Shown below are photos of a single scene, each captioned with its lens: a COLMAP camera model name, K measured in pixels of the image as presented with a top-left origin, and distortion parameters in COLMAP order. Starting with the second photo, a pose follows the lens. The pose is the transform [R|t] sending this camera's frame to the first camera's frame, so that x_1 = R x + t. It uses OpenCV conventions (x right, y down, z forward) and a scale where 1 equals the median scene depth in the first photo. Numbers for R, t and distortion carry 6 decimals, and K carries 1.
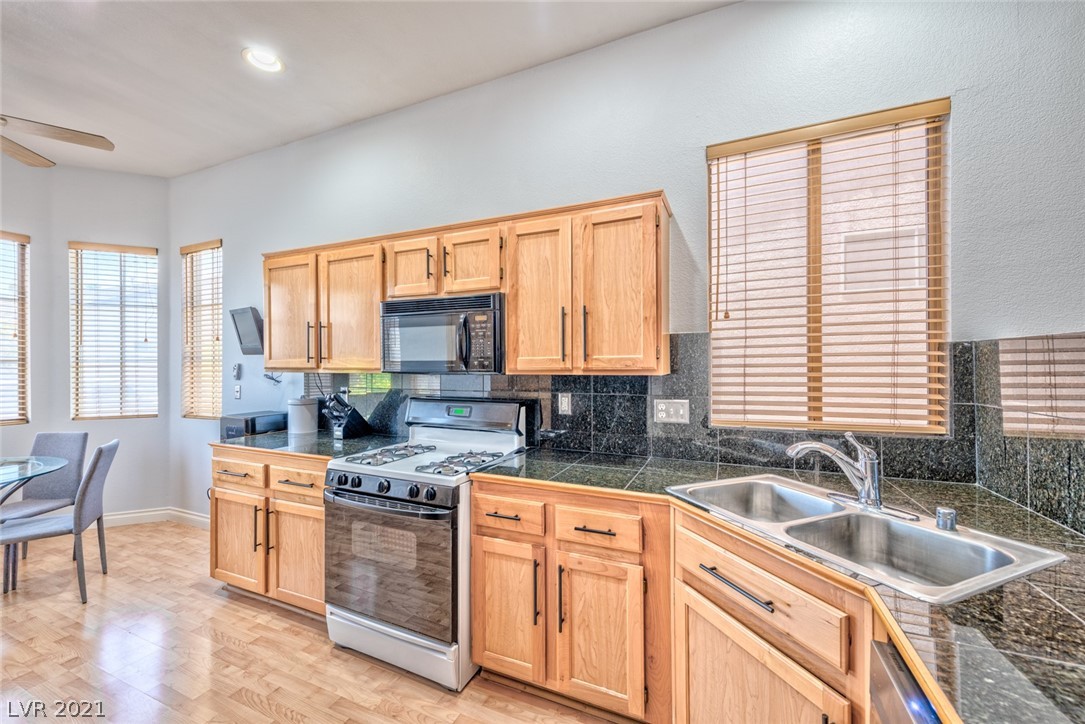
lens RADIAL K [[422.4, 0, 537.6], [0, 422.4, 365.9], [0, 0, 1]] dist [0.006668, -0.001129]
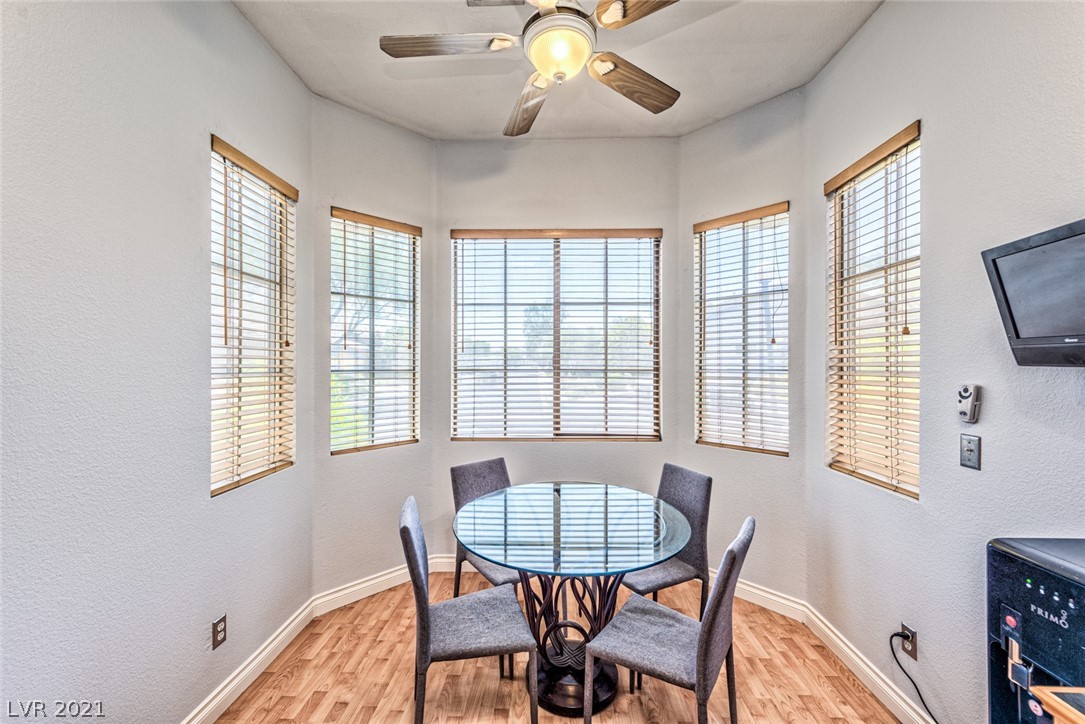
lens RADIAL K [[422.4, 0, 543.5], [0, 422.4, 363.4], [0, 0, 1]] dist [0.006668, -0.001129]
pose [[0.381286, -0.000182, -0.924457, -0.481006], [-0.002636, 0.999996, -0.001284, -0.025362], [0.924454, 0.002927, 0.381283, 0.442455]]
